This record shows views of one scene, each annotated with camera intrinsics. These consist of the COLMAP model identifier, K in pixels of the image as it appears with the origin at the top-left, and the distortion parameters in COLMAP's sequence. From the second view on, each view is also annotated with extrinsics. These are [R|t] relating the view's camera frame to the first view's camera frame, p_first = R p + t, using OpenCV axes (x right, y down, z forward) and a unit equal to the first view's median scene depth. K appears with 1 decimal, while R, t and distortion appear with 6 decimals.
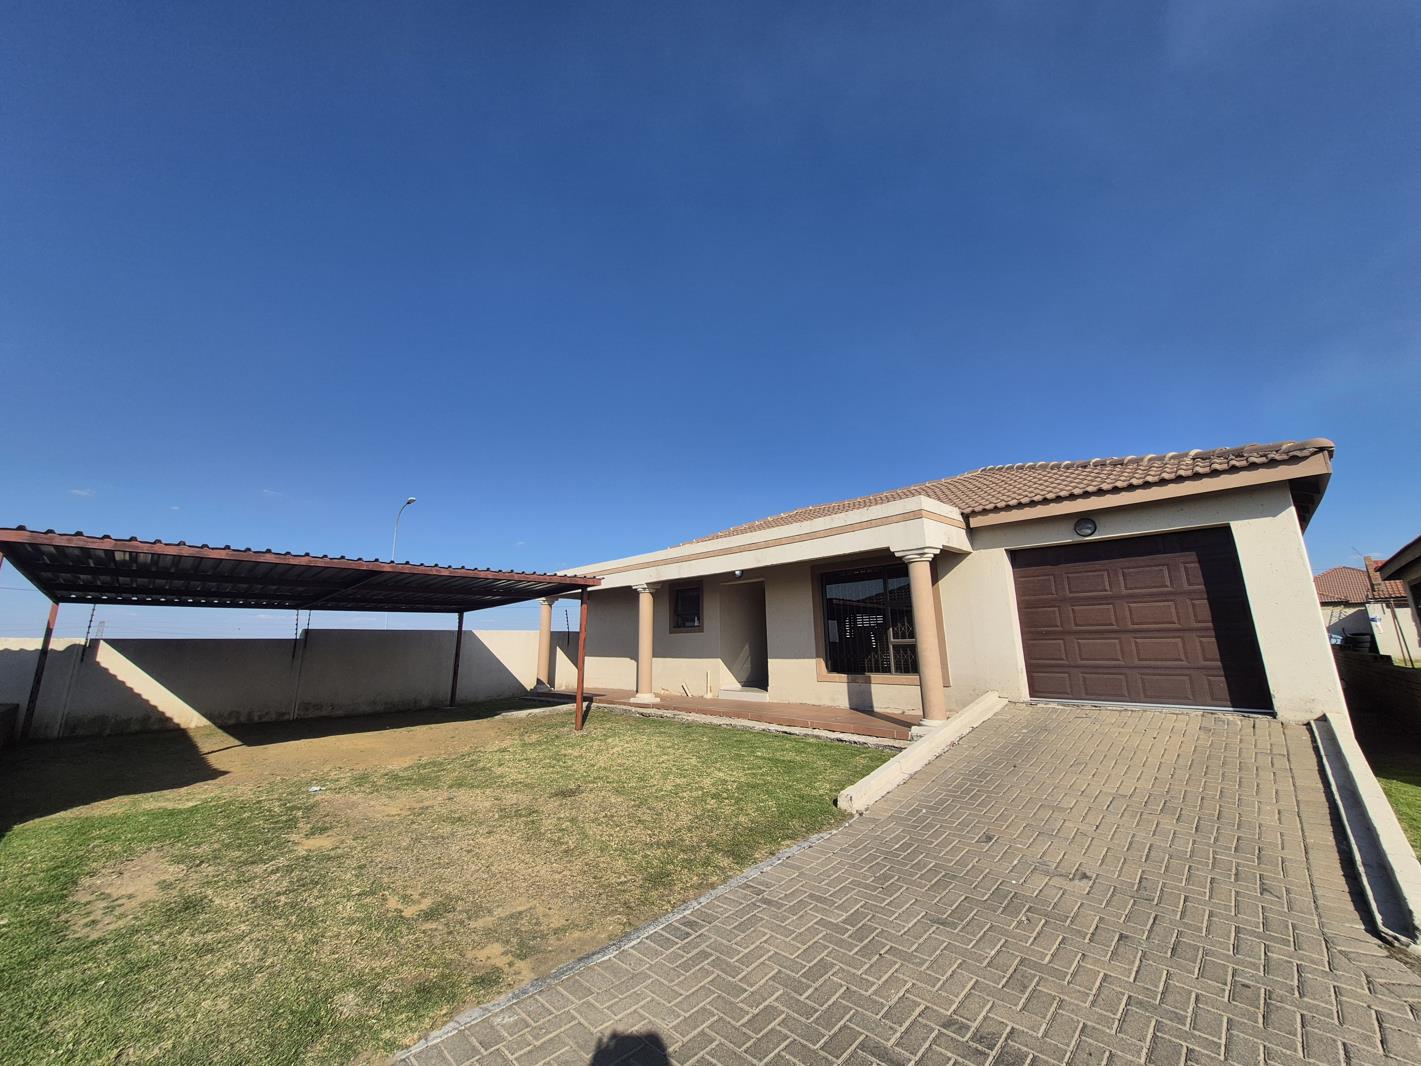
lens RADIAL K [[550.5, 0, 715.8], [0, 550.5, 519.3], [0, 0, 1]] dist [0.001461, -0.000023]
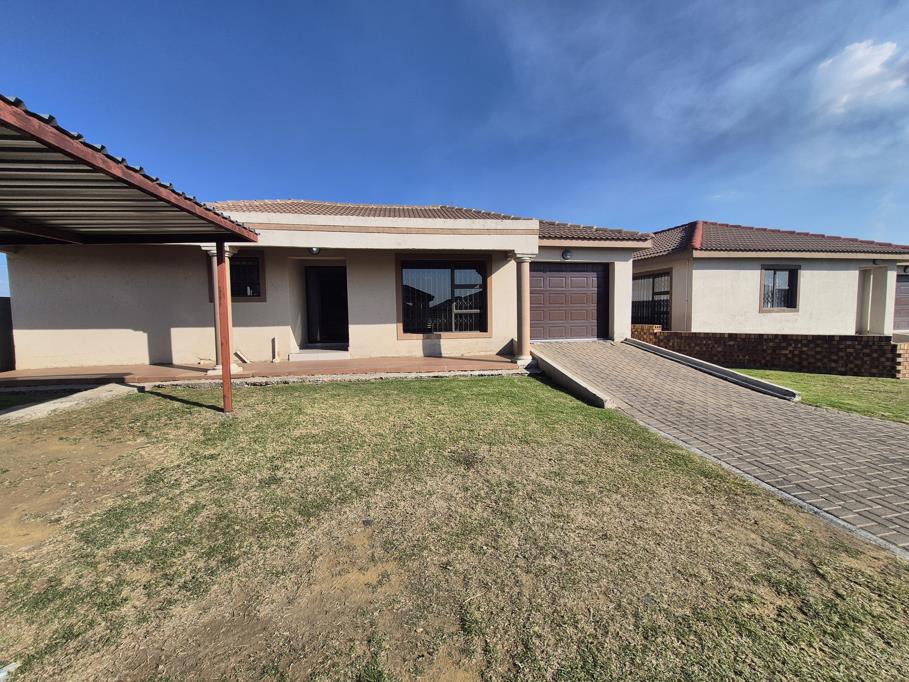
lens RADIAL K [[352.2, 0, 457.9], [0, 352.2, 332.3], [0, 0, 1]] dist [0.001461, -0.000023]
pose [[0.576487, -0.042221, 0.816014, -0.457596], [-0.178539, 0.968024, 0.176219, 0.100610], [-0.797362, -0.247278, 0.550516, 0.425272]]
